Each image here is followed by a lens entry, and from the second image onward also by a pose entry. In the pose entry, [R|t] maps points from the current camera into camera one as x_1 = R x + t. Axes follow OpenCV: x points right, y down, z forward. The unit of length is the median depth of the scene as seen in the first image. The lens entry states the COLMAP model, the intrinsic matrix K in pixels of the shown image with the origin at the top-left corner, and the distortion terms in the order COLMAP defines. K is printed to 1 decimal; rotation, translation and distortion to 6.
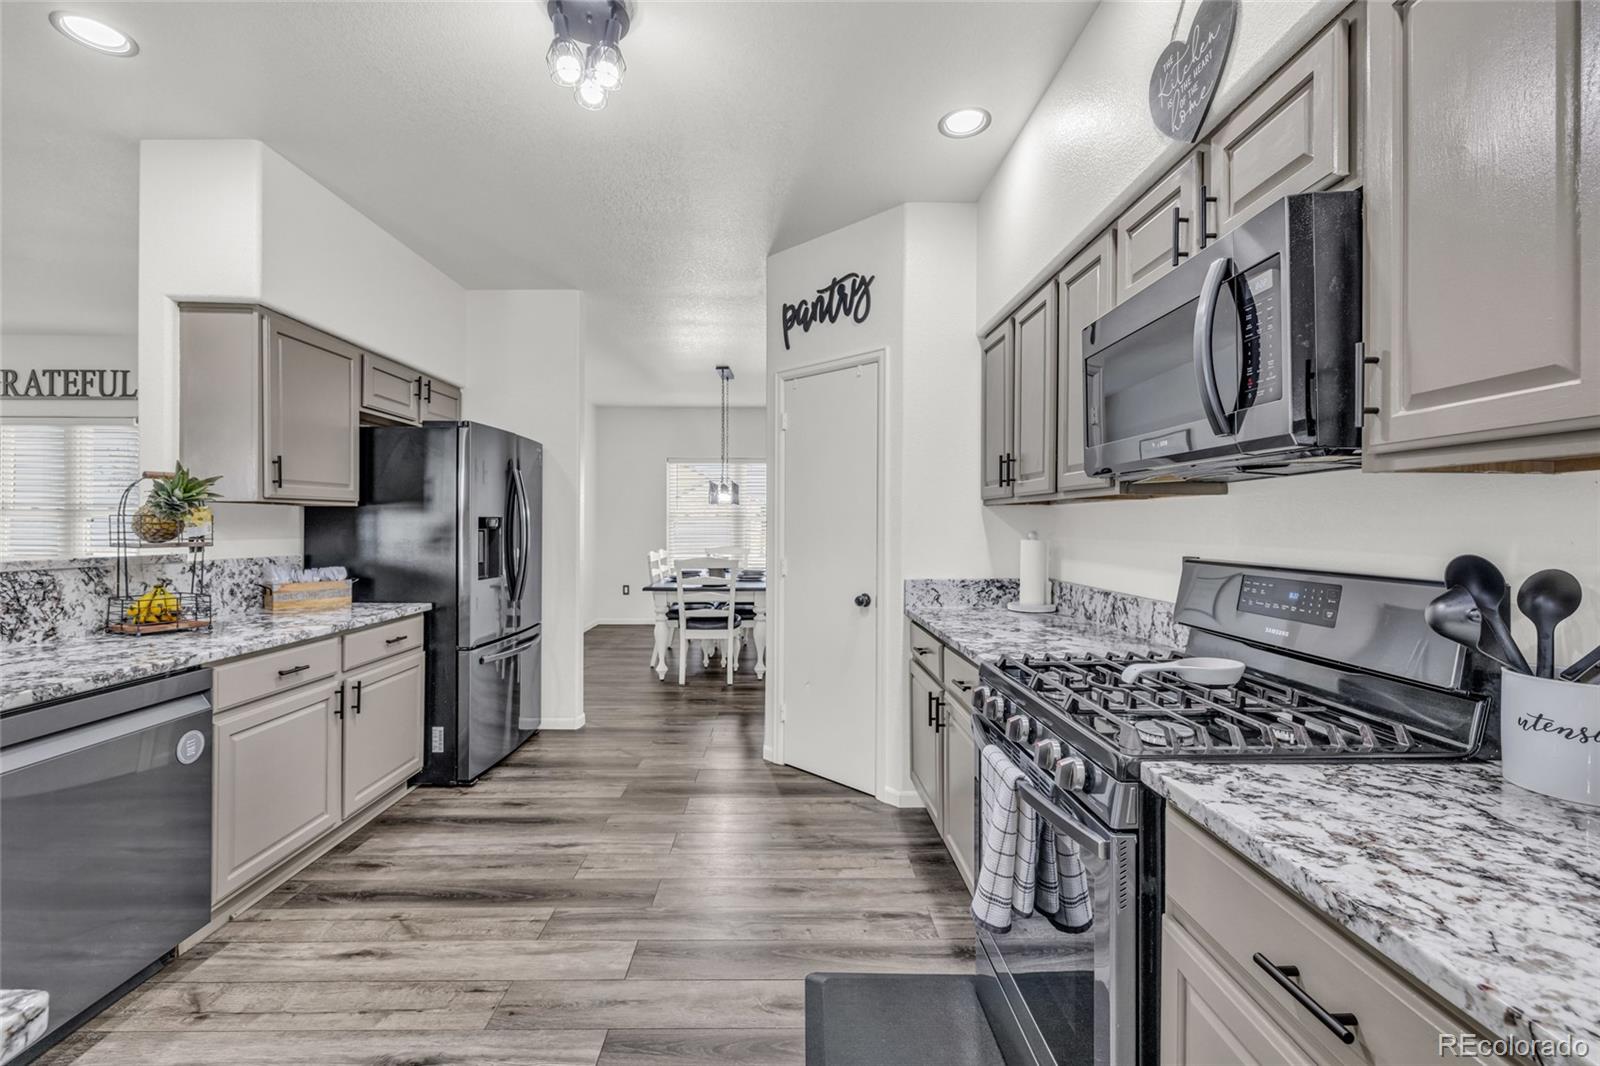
lens RADIAL K [[661.8, 0, 797.7], [0, 661.8, 522.2], [0, 0, 1]] dist [0.003661, 0.000205]
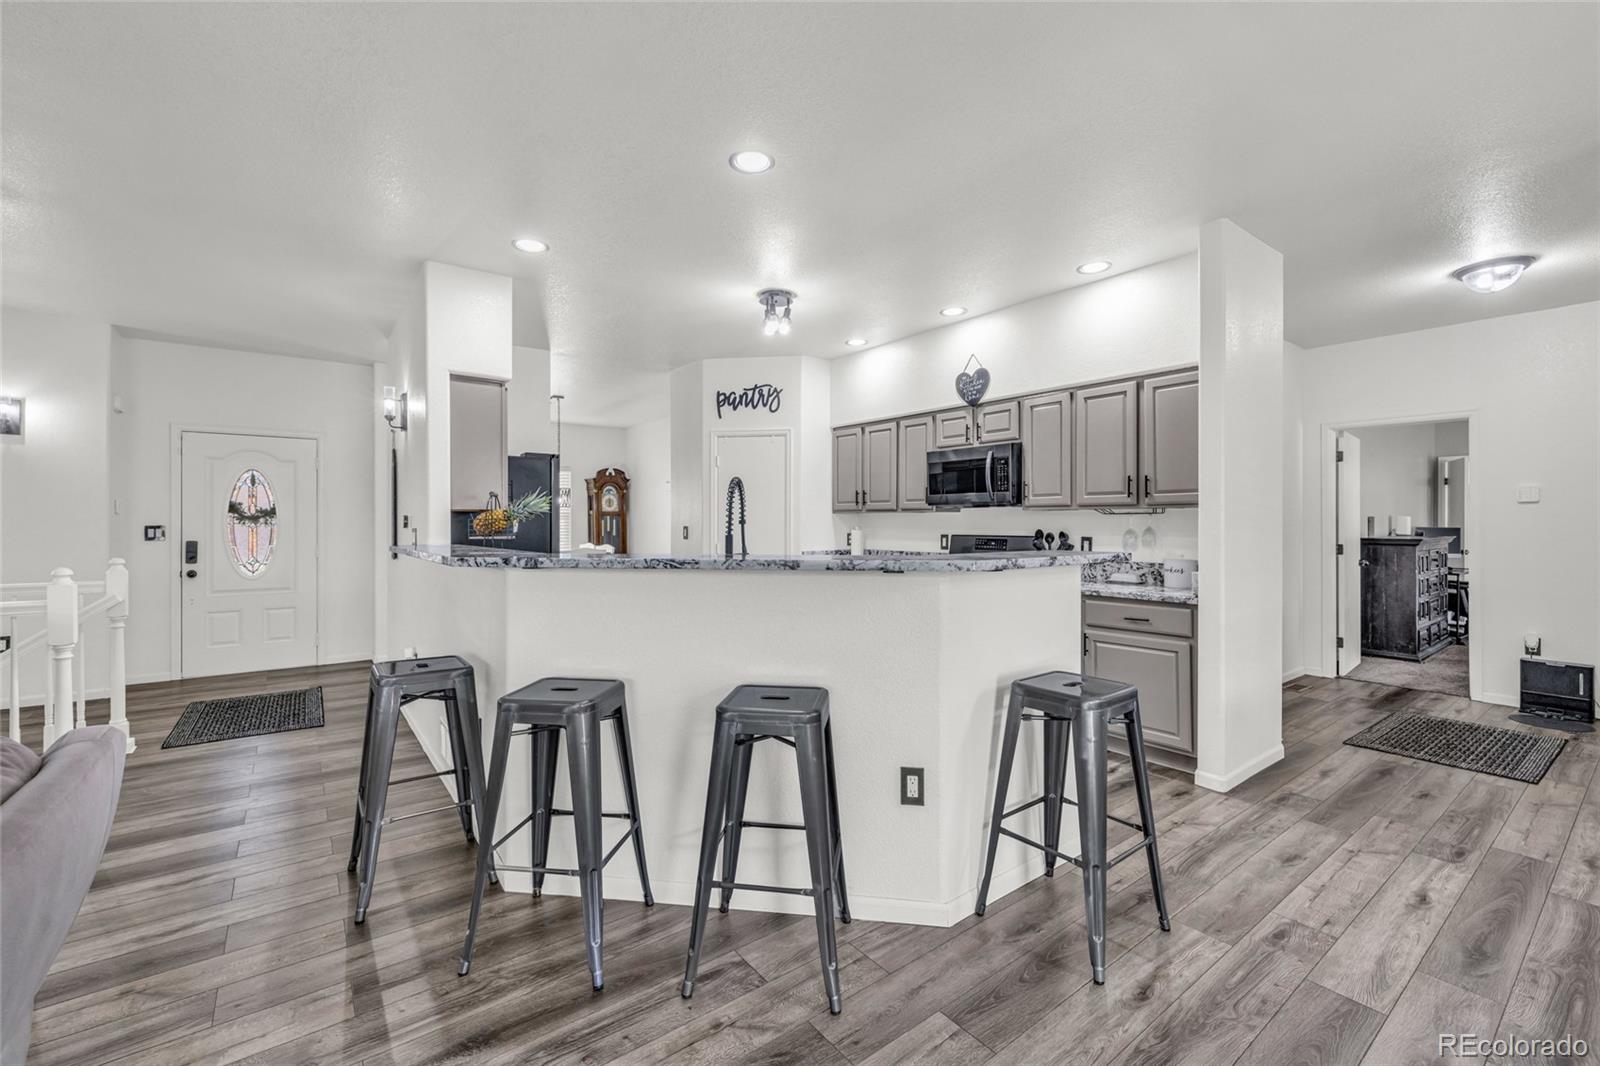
lens RADIAL K [[661.8, 0, 801.2], [0, 661.8, 528.9], [0, 0, 1]] dist [0.003661, 0.000205]
pose [[0.806402, -0.007702, 0.591318, -0.889983], [0.000420, 0.999922, 0.012452, -0.002676], [-0.591368, -0.009794, 0.806342, -0.502216]]
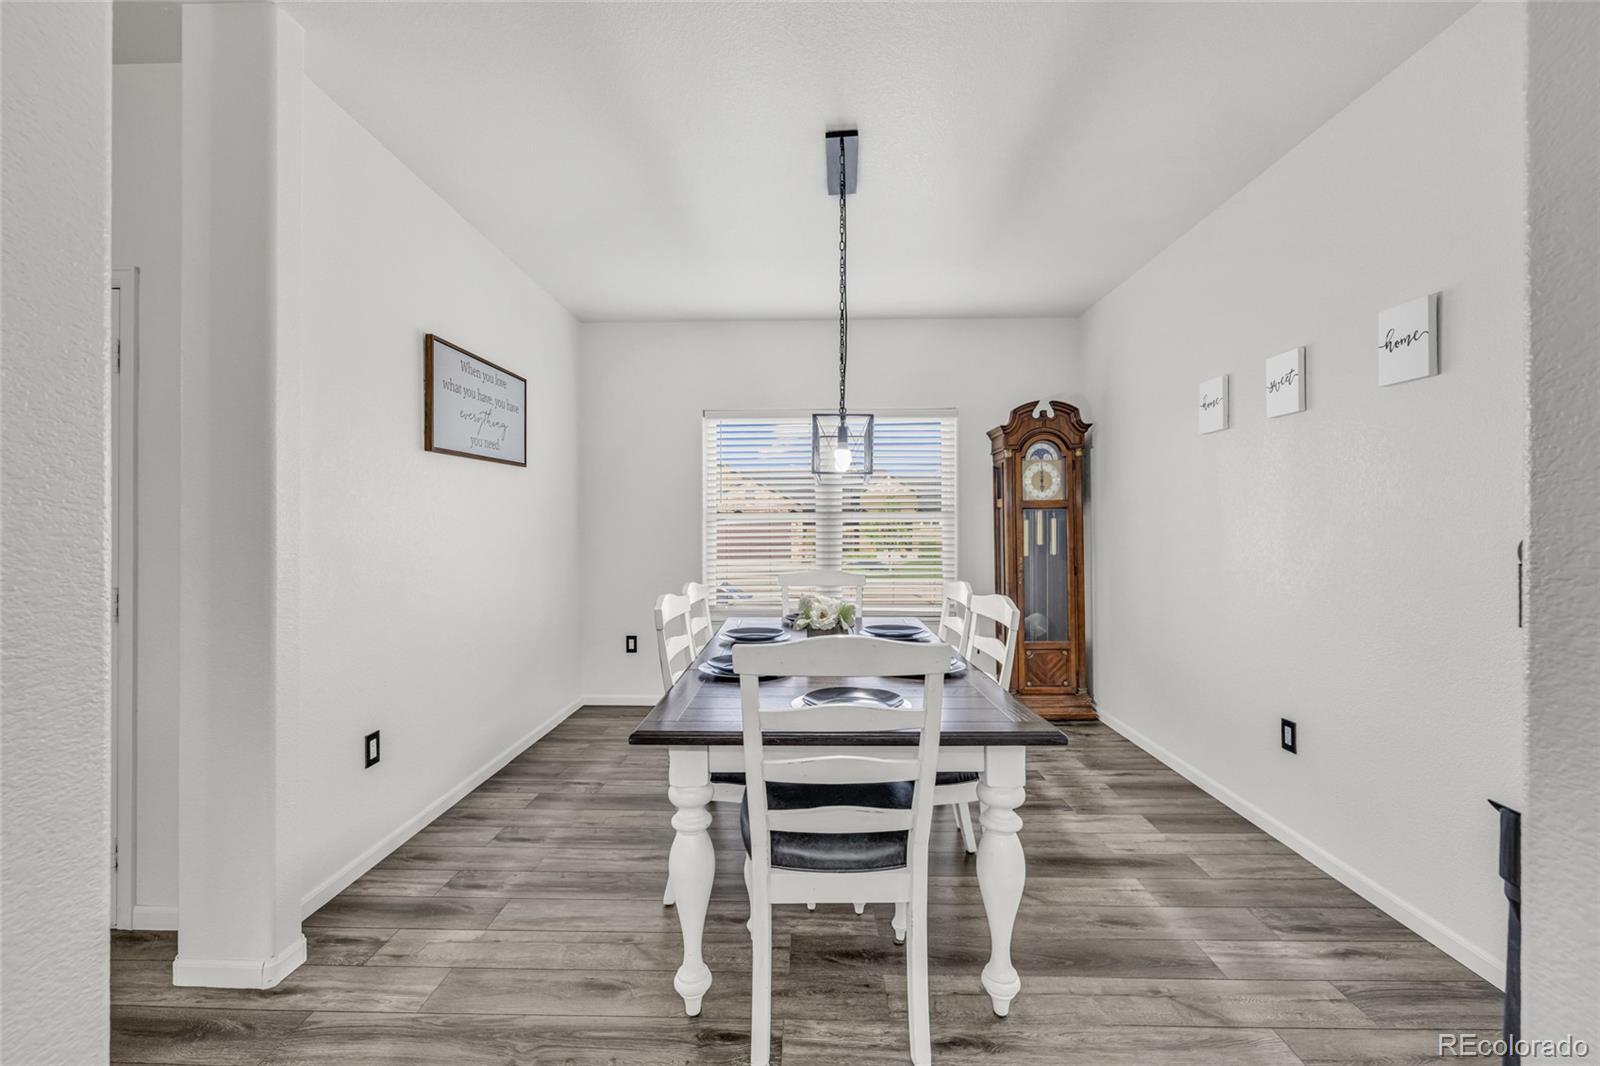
lens RADIAL K [[661.8, 0, 791.5], [0, 661.8, 530.1], [0, 0, 1]] dist [0.003661, 0.000205]
pose [[0.998406, -0.004705, -0.056251, -0.226908], [0.004950, 0.999979, 0.004219, 0.006930], [0.056229, -0.004491, 0.998408, 1.117146]]
